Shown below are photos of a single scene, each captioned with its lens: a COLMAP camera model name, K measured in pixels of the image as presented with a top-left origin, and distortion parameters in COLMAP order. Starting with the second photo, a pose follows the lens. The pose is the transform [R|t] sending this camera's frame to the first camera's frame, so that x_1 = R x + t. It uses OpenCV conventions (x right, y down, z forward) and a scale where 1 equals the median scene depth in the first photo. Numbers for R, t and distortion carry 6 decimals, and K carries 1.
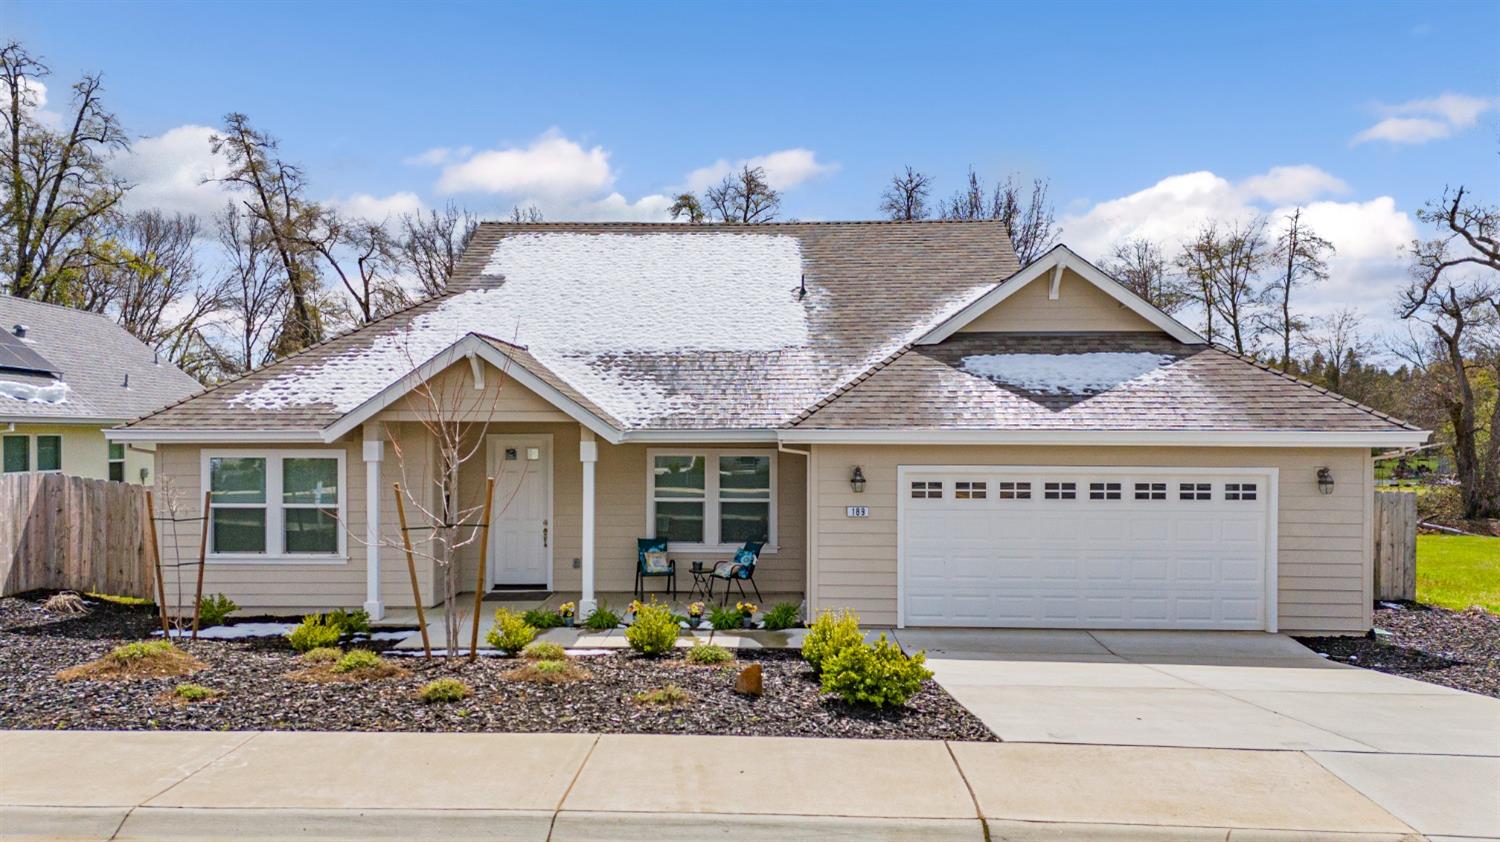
lens RADIAL K [[1101.9, 0, 742.1], [0, 1101.9, 428.3], [0, 0, 1]] dist [0.117800, -0.210490]
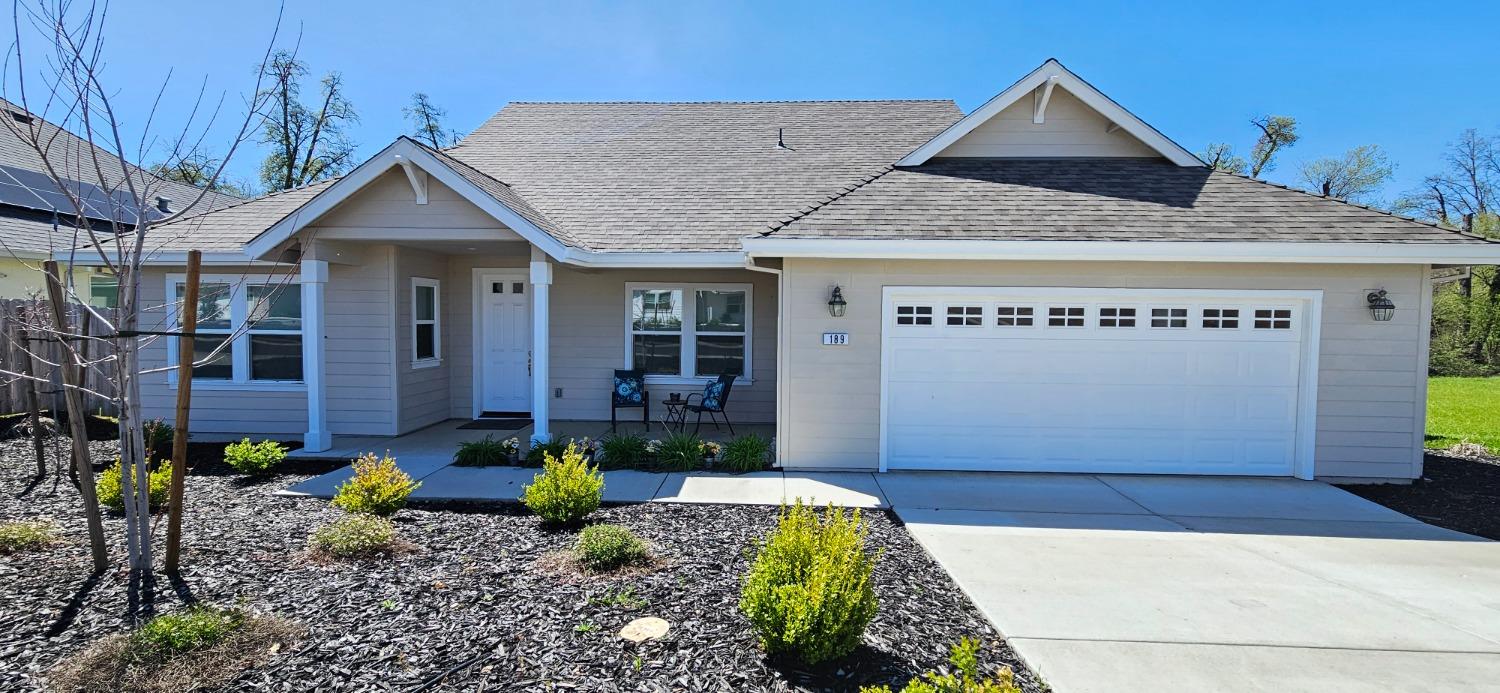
lens RADIAL K [[610.0, 0, 752.1], [0, 610.0, 337.3], [0, 0, 1]] dist [0.001125, 0.000301]
pose [[0.999953, 0.006854, -0.006890, 0.040569], [-0.006563, 0.999124, 0.041328, 0.052082], [0.007167, -0.041281, 0.999122, 0.498985]]
